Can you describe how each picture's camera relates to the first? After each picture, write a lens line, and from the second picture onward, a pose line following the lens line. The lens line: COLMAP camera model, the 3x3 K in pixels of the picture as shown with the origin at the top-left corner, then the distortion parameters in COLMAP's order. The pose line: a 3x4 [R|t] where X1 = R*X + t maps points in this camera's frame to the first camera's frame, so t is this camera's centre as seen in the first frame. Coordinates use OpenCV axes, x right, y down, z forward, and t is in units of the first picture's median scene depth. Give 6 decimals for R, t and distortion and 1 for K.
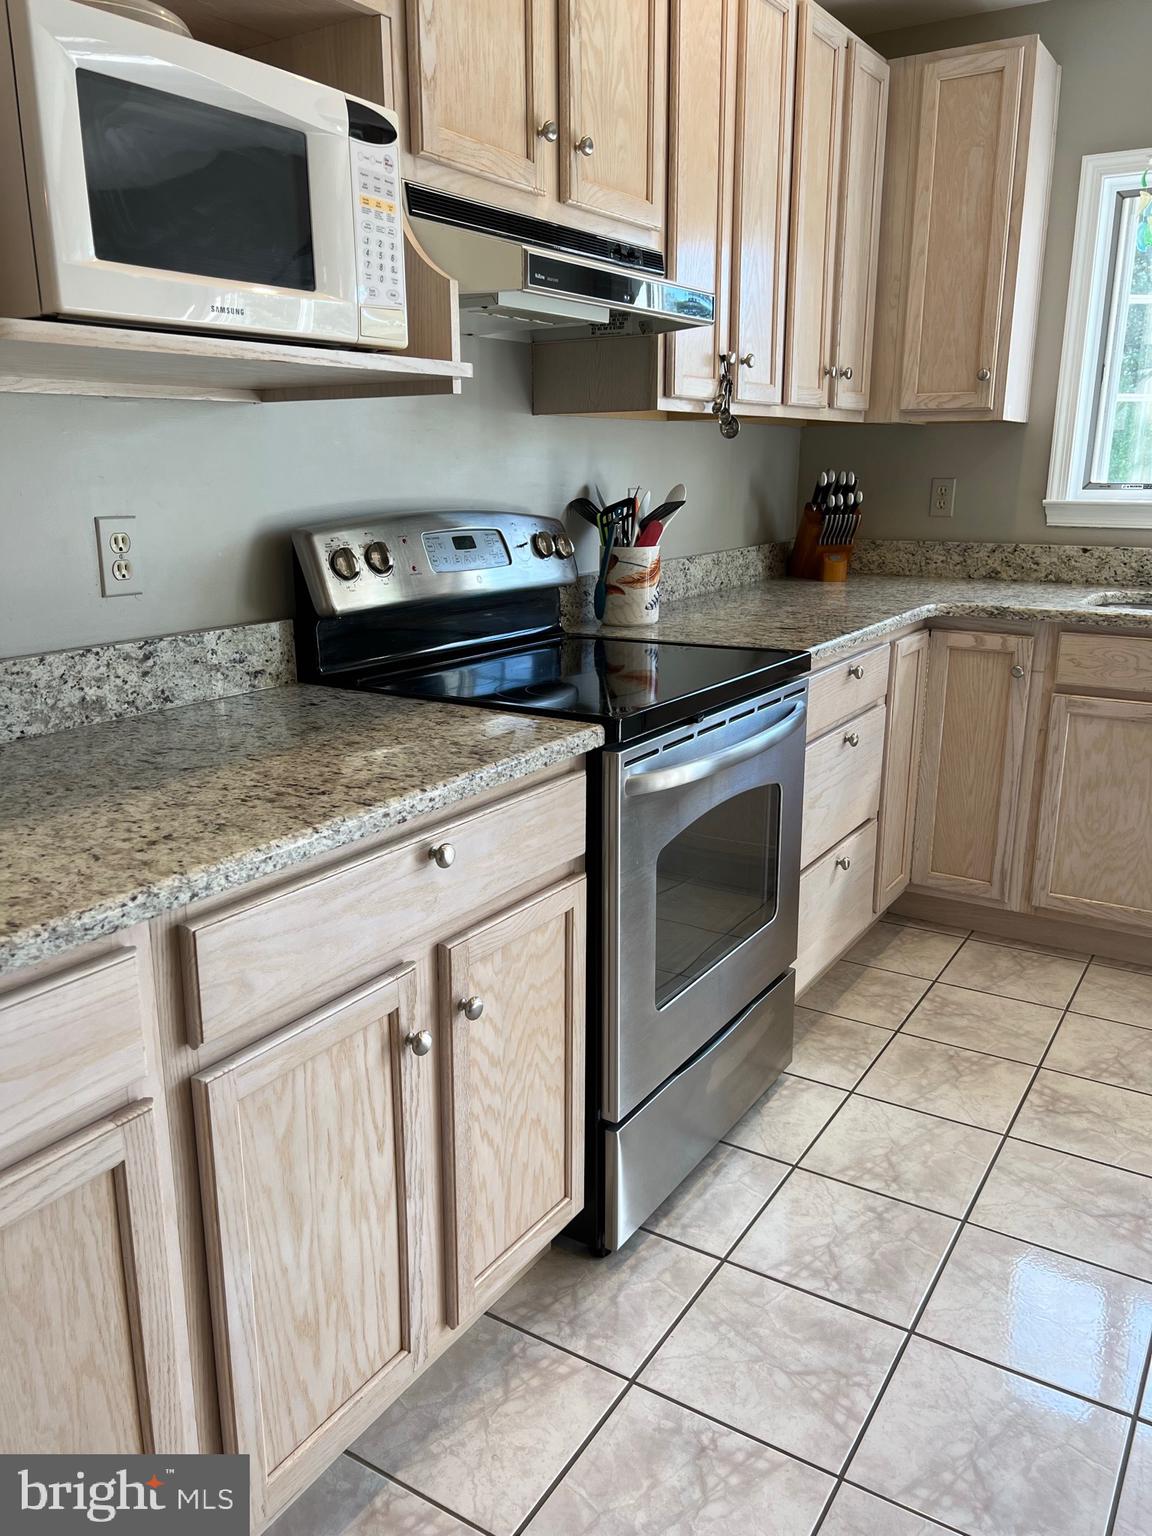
lens RADIAL K [[1145.5, 0, 564.9], [0, 1145.5, 771.5], [0, 0, 1]] dist [0.043580, -0.057852]
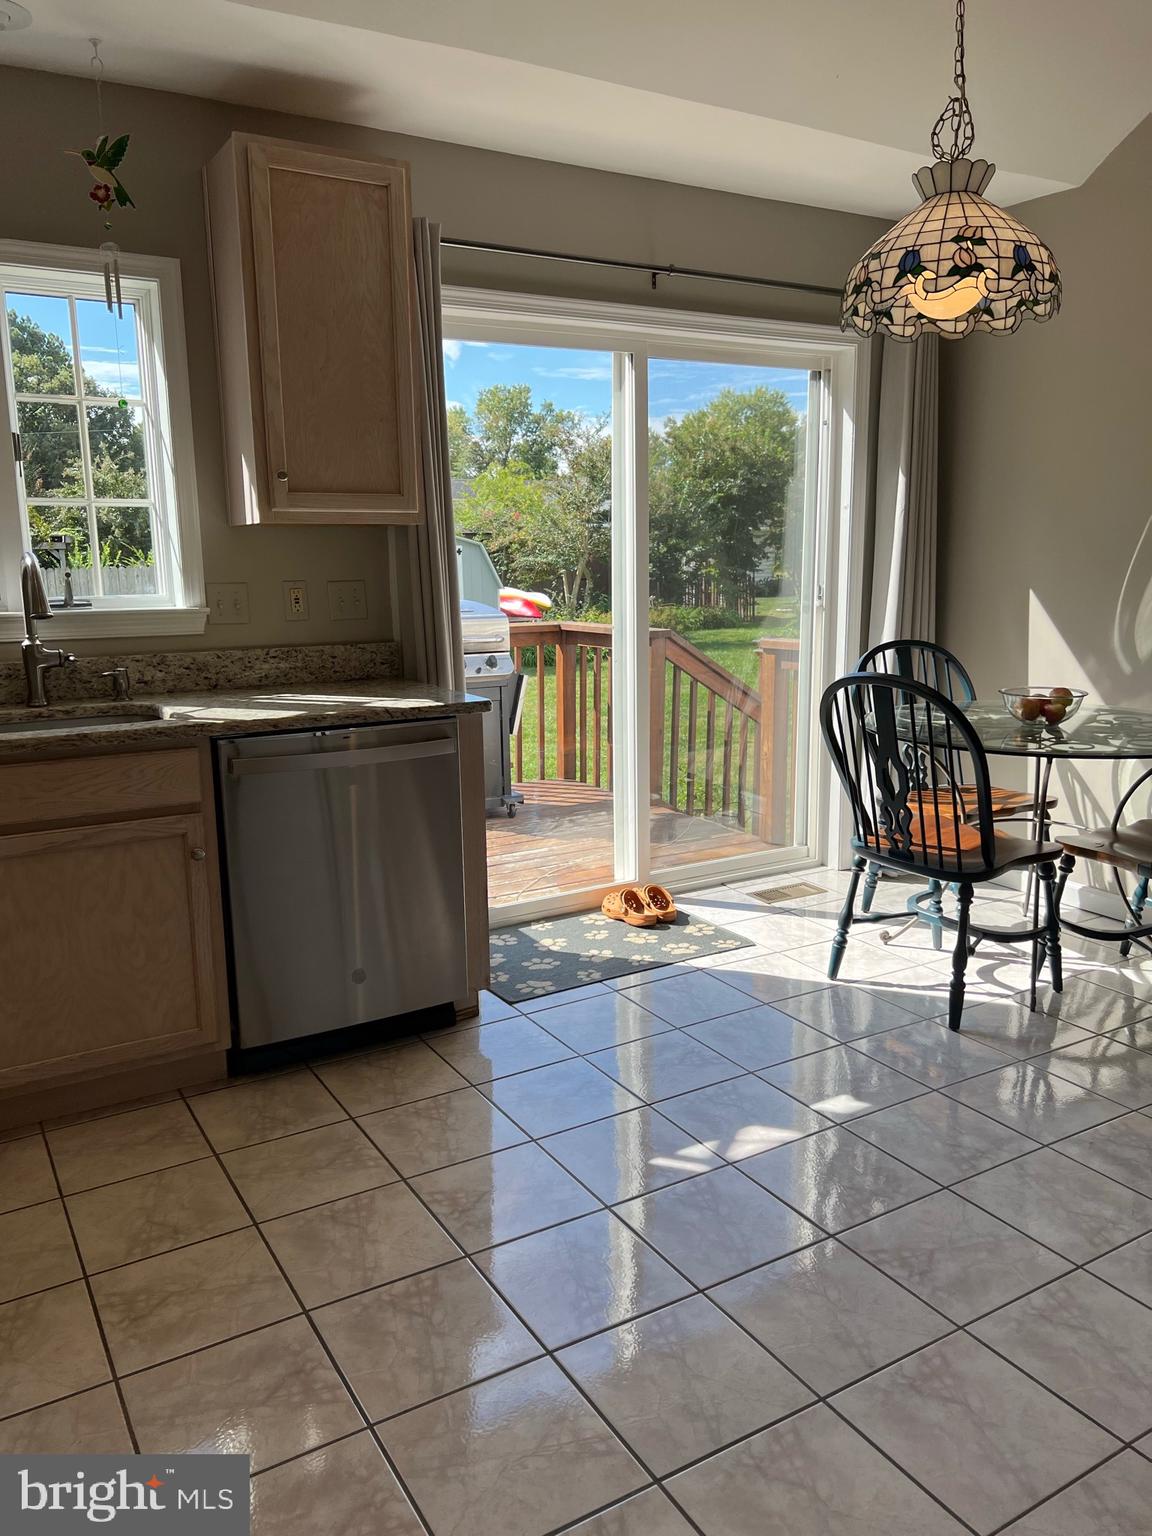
lens RADIAL K [[1145.5, 0, 567.0], [0, 1145.5, 779.1], [0, 0, 1]] dist [0.043580, -0.057852]
pose [[0.448538, -0.175264, 0.876411, -0.100818], [0.244071, 0.967333, 0.068533, -0.064296], [-0.859792, 0.183167, 0.476663, 0.215394]]
